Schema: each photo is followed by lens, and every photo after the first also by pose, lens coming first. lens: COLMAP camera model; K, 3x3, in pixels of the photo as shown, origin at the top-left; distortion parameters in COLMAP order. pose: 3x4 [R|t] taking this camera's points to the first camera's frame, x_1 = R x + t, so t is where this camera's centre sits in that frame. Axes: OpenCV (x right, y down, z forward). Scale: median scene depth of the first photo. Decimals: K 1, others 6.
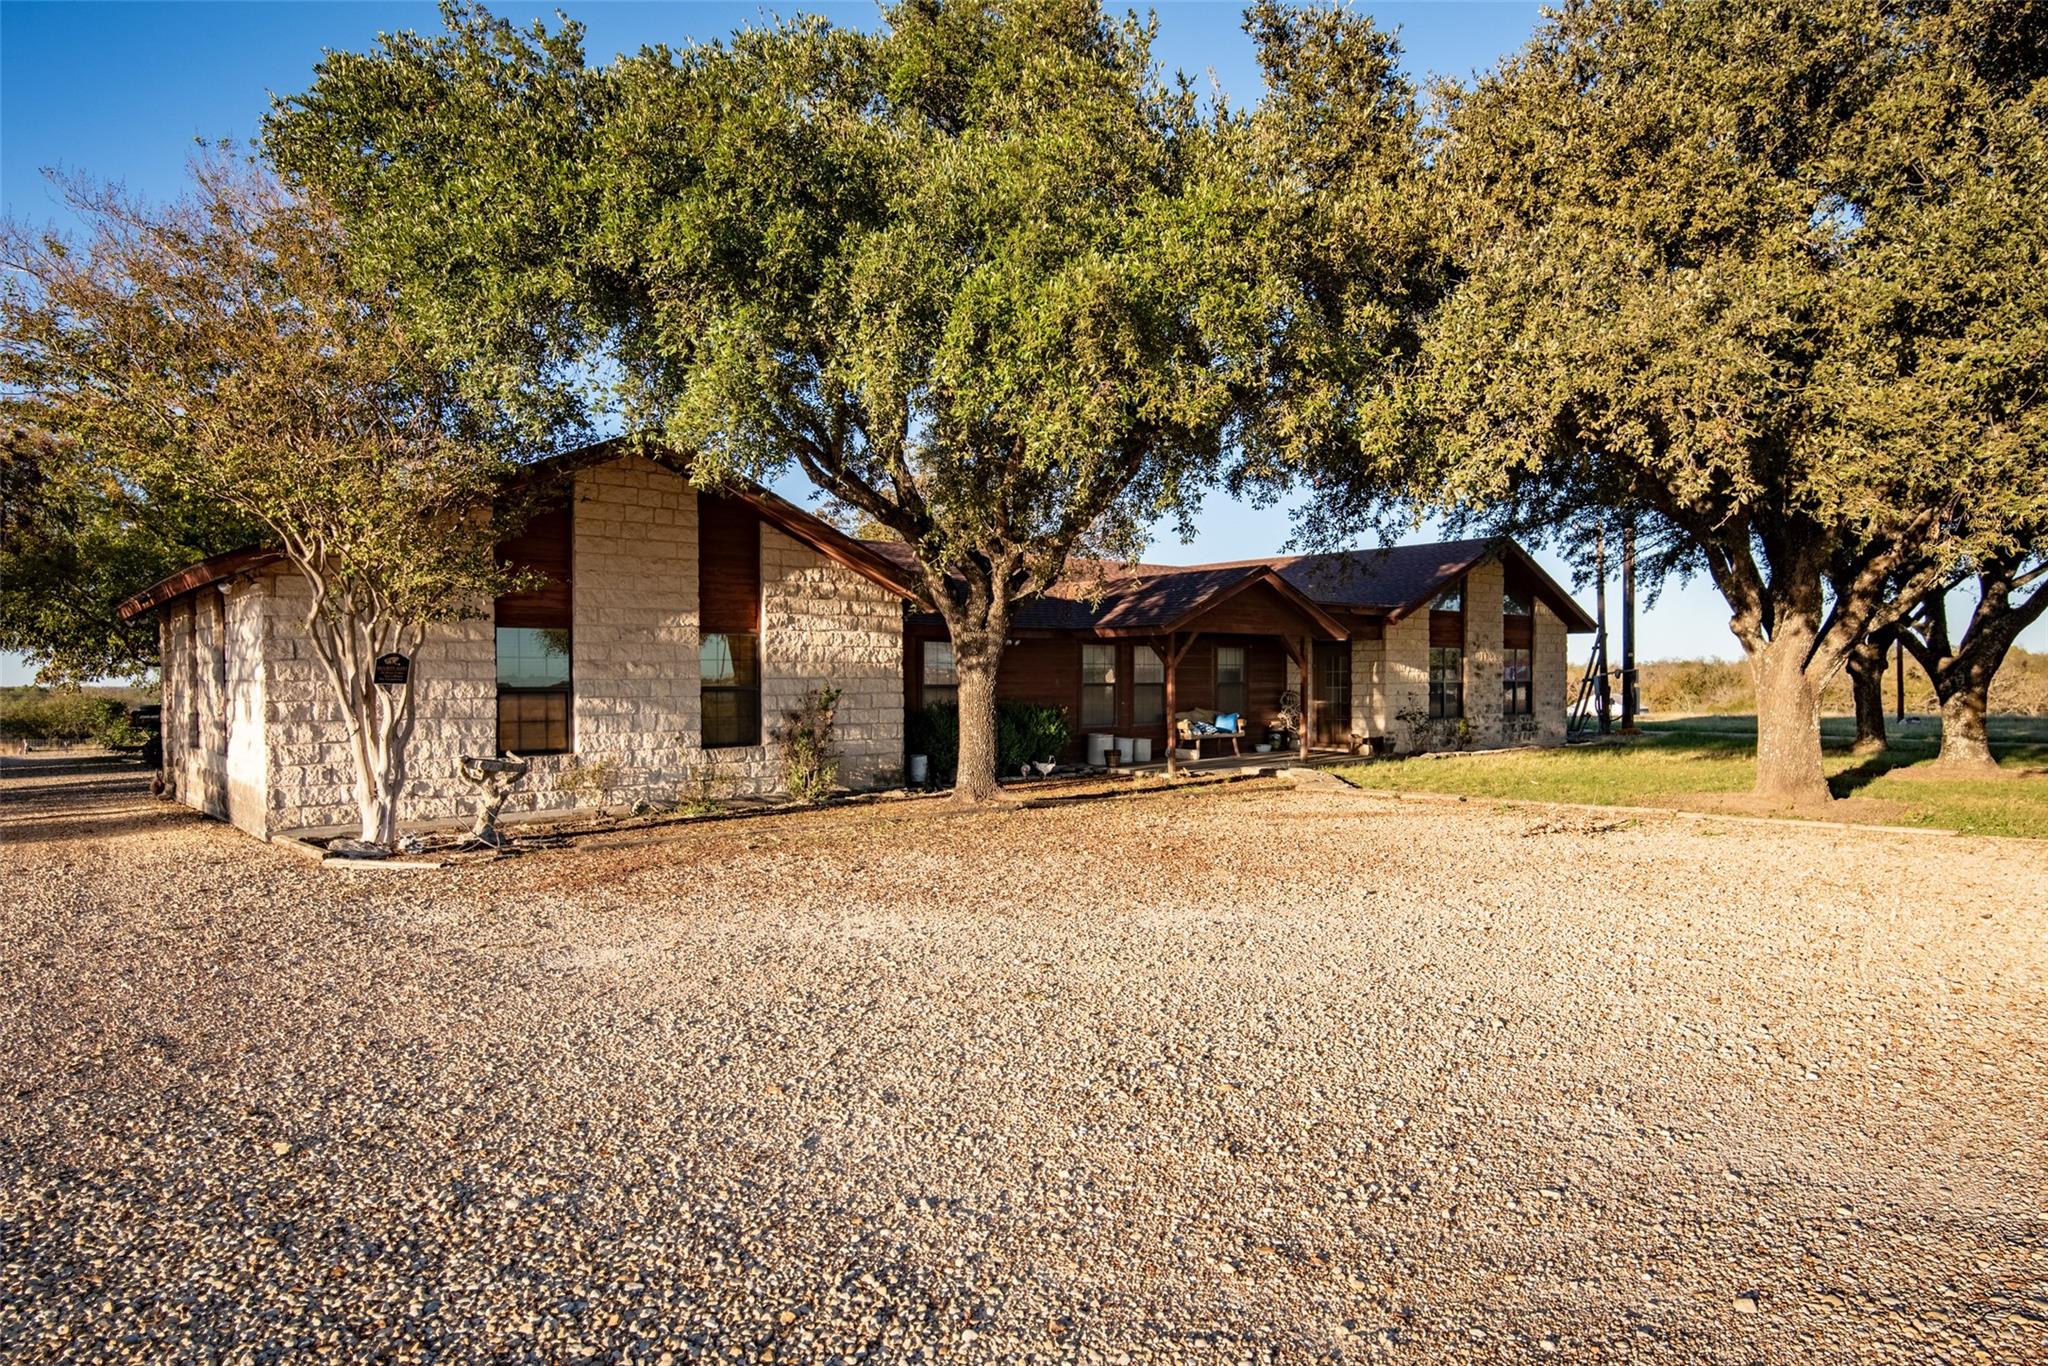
lens RADIAL K [[1206.8, 0, 1027.9], [0, 1206.8, 686.1], [0, 0, 1]] dist [0.025159, -0.000240]
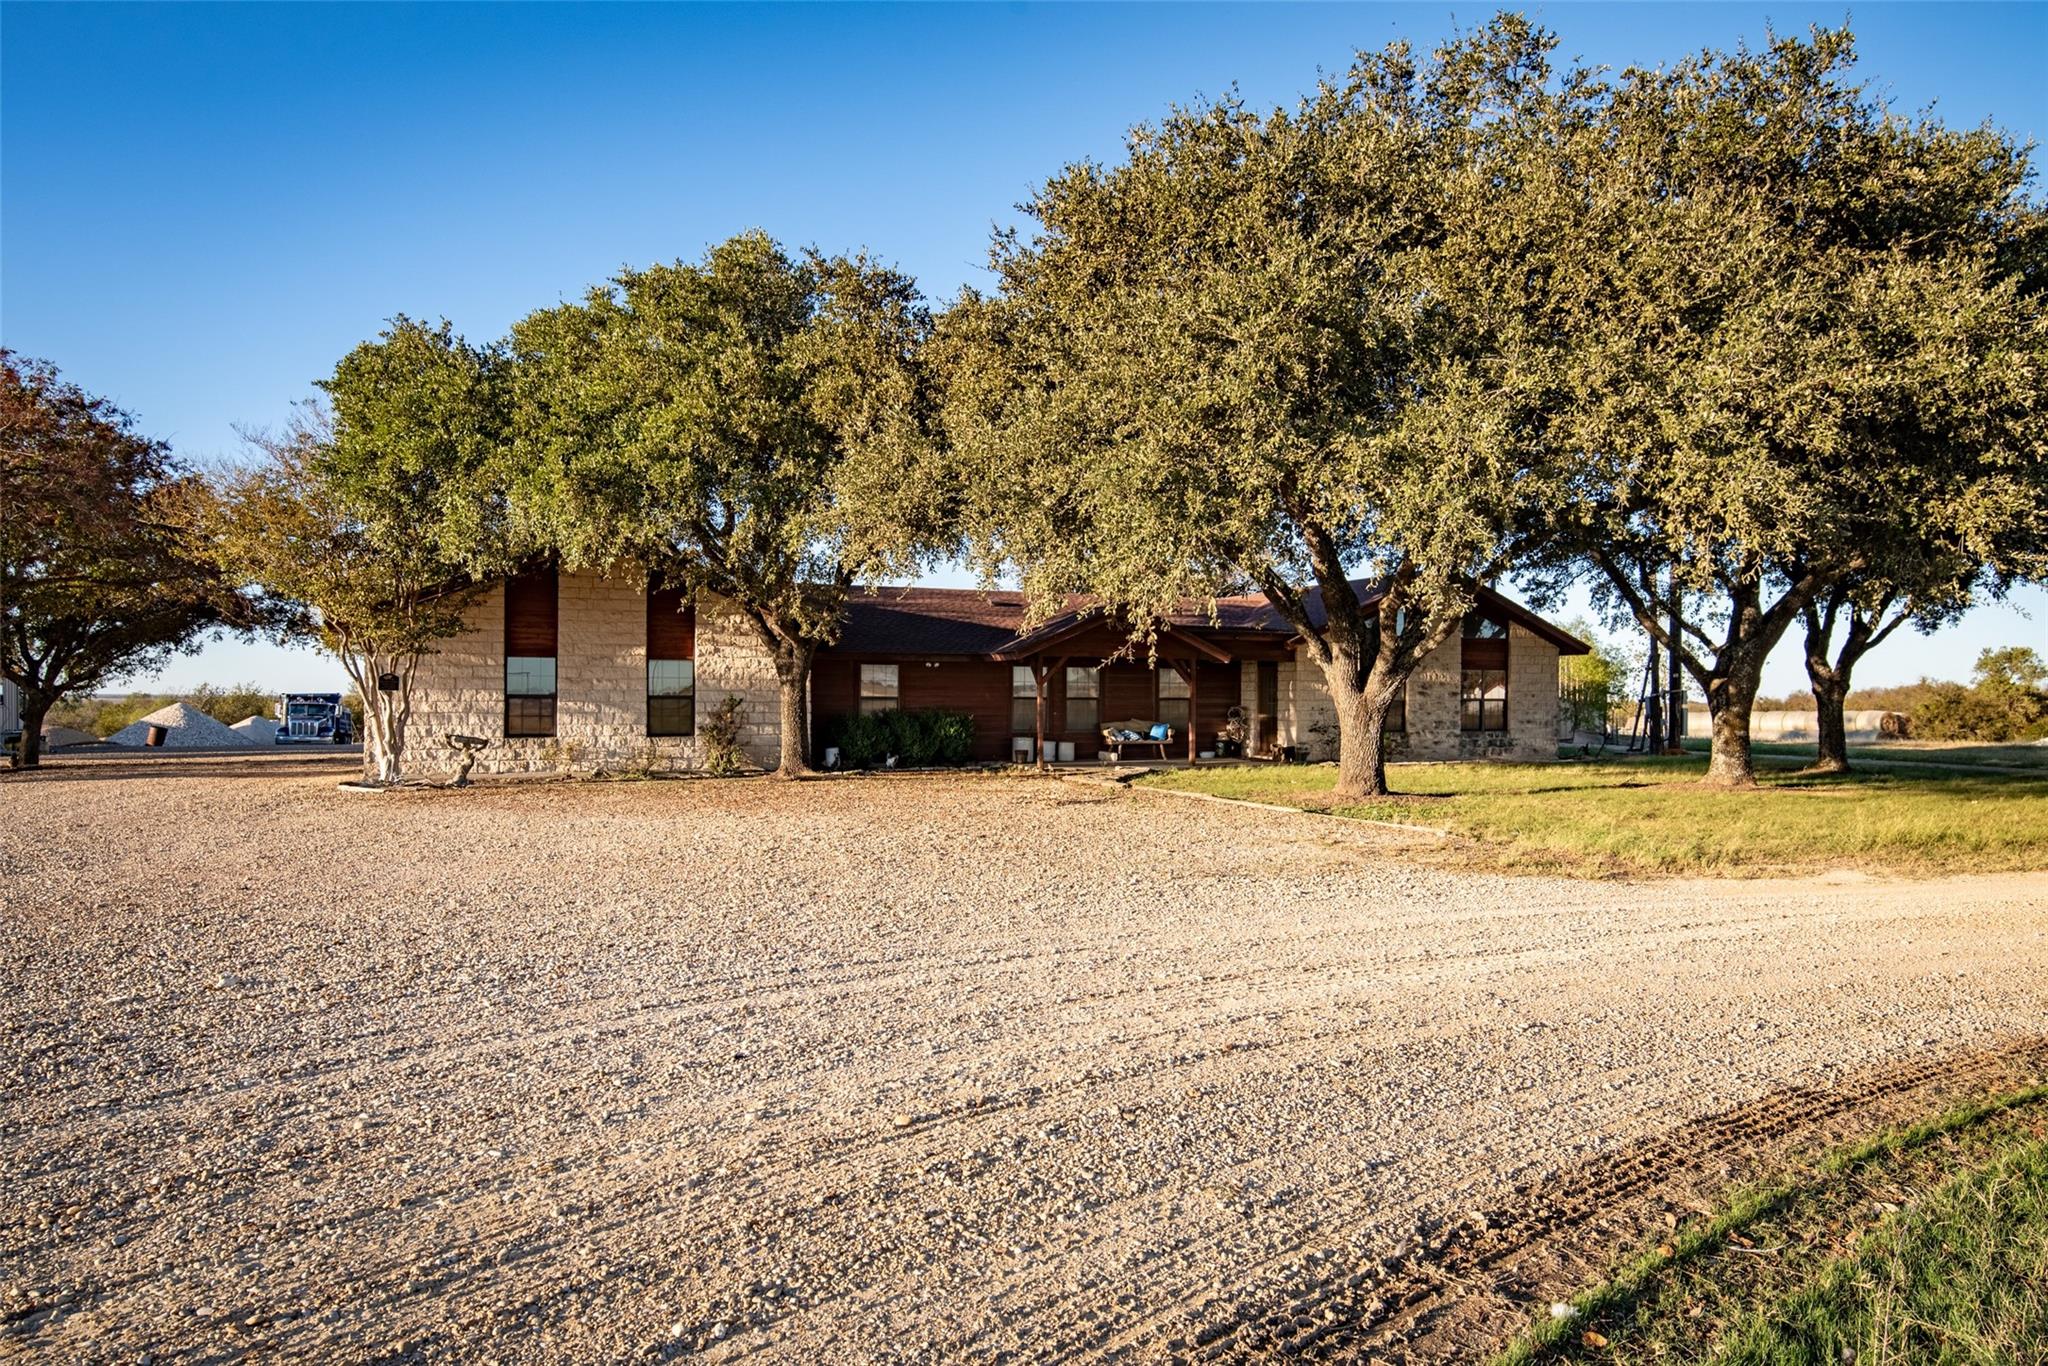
lens RADIAL K [[1206.8, 0, 1024.1], [0, 1206.8, 686.2], [0, 0, 1]] dist [0.025159, -0.000240]
pose [[0.943161, 0.005157, -0.332295, 0.643825], [-0.009987, 0.999868, -0.012829, 0.003535], [0.332185, 0.015419, 0.943088, -0.250520]]
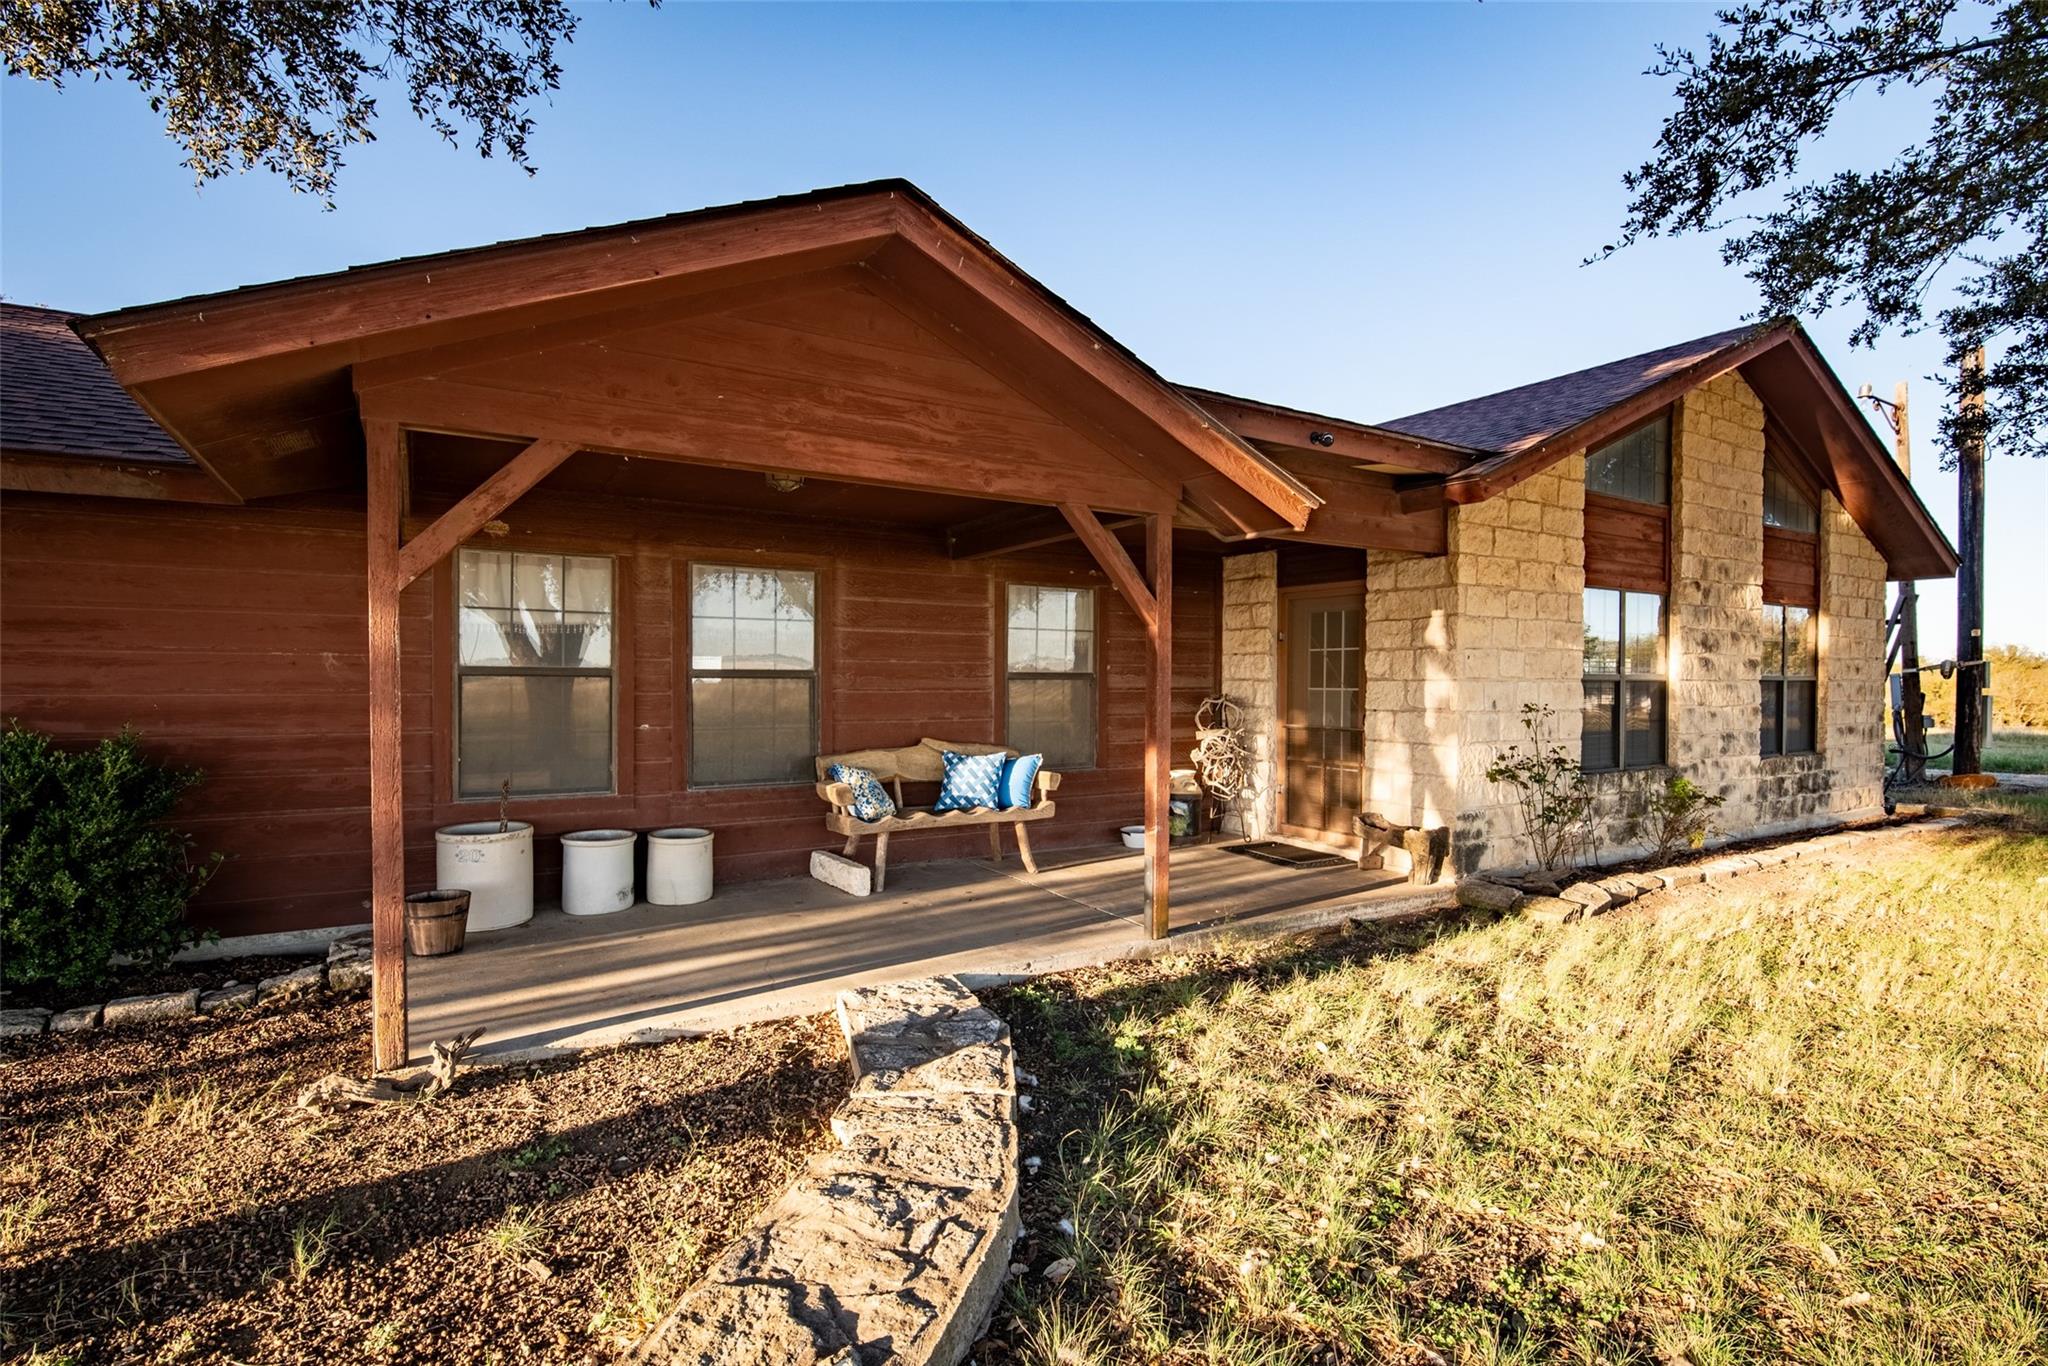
lens RADIAL K [[993.4, 0, 1028.8], [0, 993.4, 685.1], [0, 0, 1]] dist [-0.024213, -0.000651]
pose [[0.986321, 0.013200, -0.164304, 0.326350], [-0.012899, 0.999913, 0.002900, 0.000895], [0.164328, -0.000741, 0.986406, 1.028733]]
